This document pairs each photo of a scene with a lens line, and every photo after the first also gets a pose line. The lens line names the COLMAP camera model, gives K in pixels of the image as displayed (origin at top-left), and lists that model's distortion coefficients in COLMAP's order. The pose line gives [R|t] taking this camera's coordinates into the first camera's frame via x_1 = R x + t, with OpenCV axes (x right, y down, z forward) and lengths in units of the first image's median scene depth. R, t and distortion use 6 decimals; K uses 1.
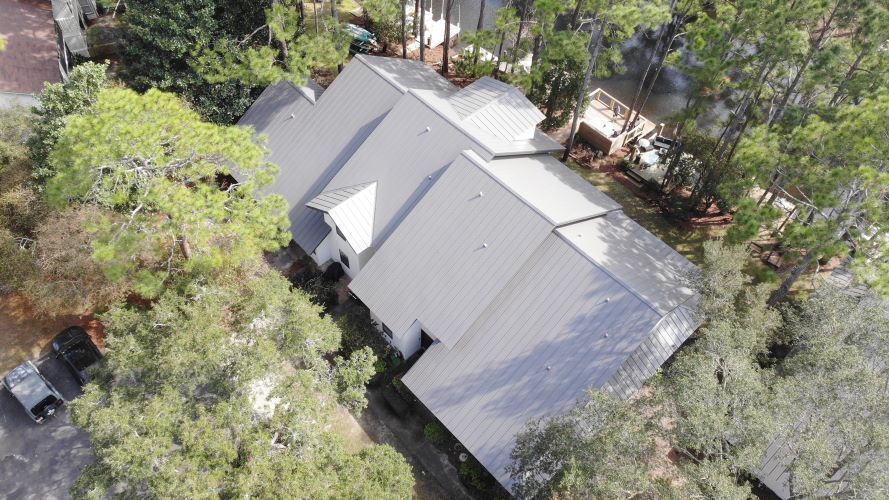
lens RADIAL K [[670.4, 0, 444.5], [0, 670.4, 250.0], [0, 0, 1]] dist [-0.006296, -0.003147]
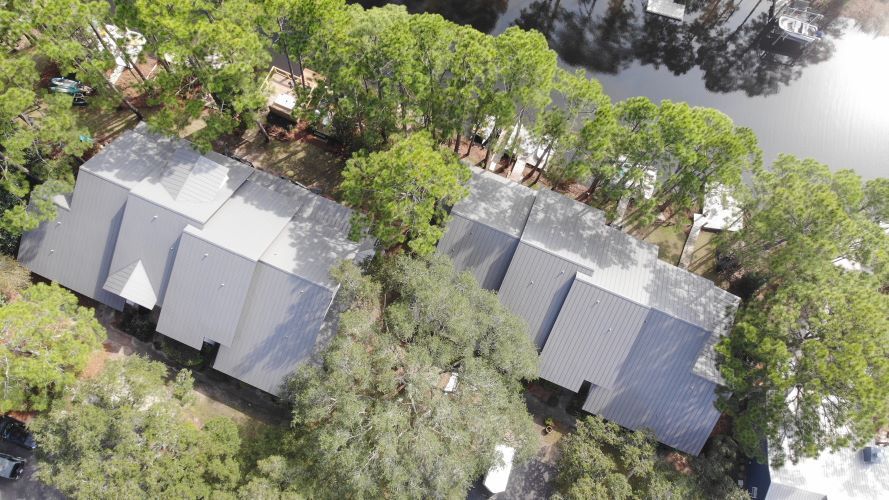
lens RADIAL K [[670.4, 0, 444.5], [0, 670.4, 250.0], [0, 0, 1]] dist [-0.006296, -0.003147]
pose [[0.912842, -0.393984, 0.107219, 0.404099], [0.324297, 0.859122, 0.395904, -0.541423], [-0.248094, -0.326627, 0.912011, -0.584765]]
